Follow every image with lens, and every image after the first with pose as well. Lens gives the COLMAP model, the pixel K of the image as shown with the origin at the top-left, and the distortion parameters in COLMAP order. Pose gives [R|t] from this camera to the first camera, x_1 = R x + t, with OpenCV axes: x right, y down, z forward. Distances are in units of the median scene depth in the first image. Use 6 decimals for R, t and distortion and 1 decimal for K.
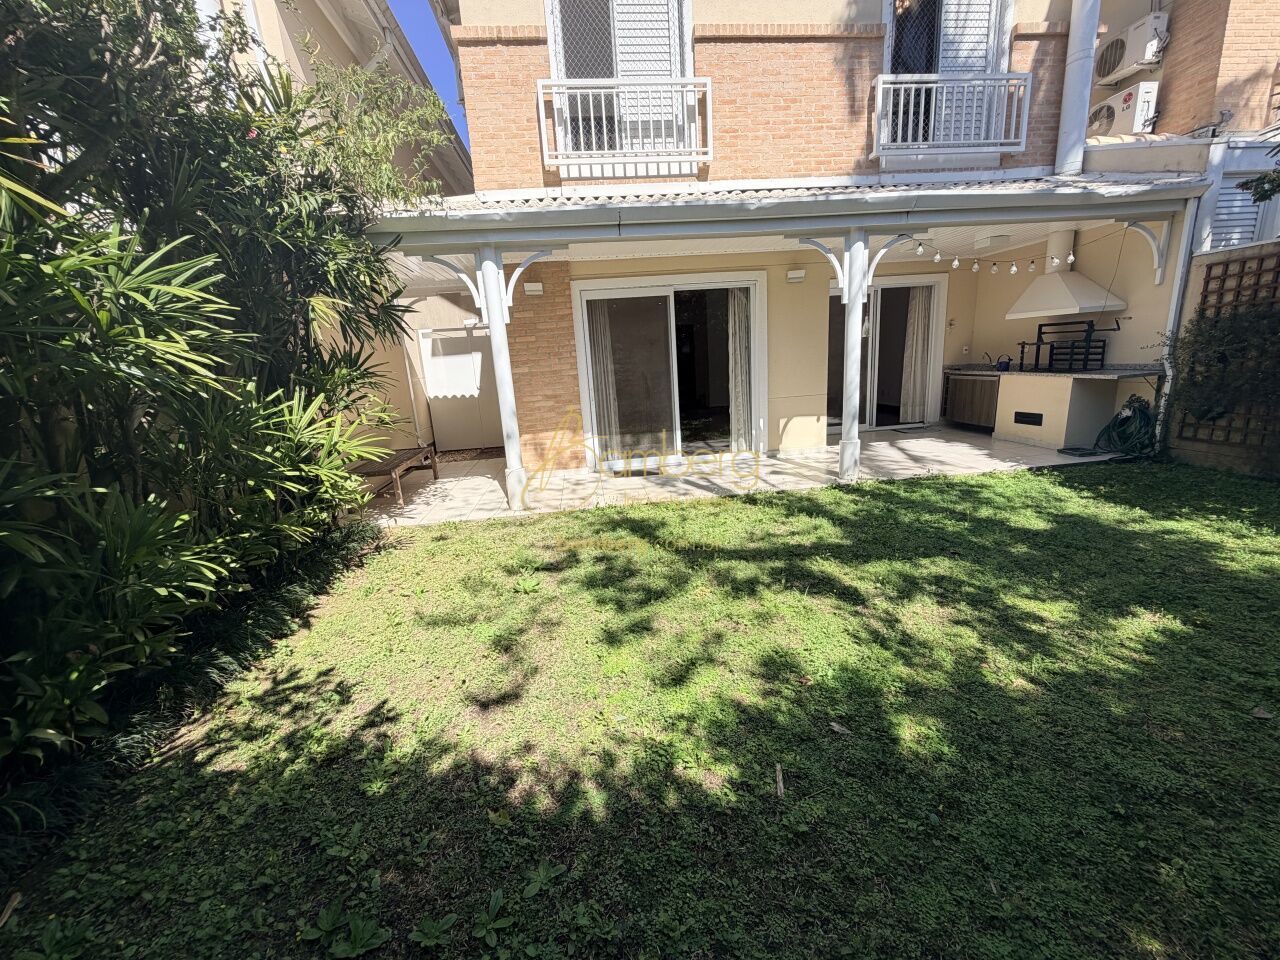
lens RADIAL K [[508.7, 0, 638.3], [0, 508.7, 479.4], [0, 0, 1]] dist [-0.000770, 0.000085]
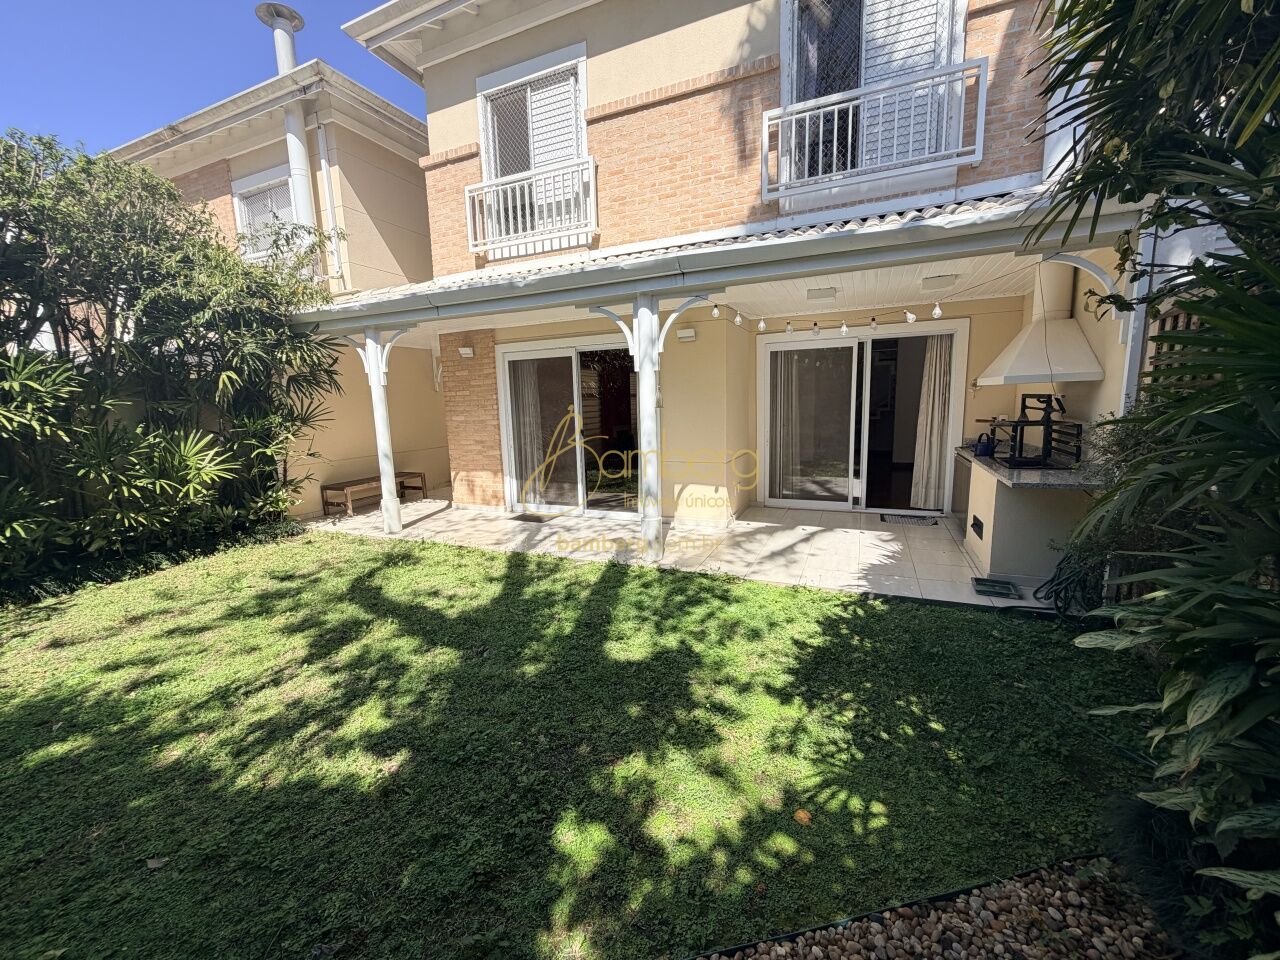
lens RADIAL K [[508.7, 0, 638.3], [0, 508.7, 479.4], [0, 0, 1]] dist [-0.000770, 0.000085]
pose [[0.864539, 0.116509, -0.488873, 0.818665], [-0.143716, 0.989449, -0.018344, -0.122777], [0.481578, 0.086118, 0.872162, 0.188093]]
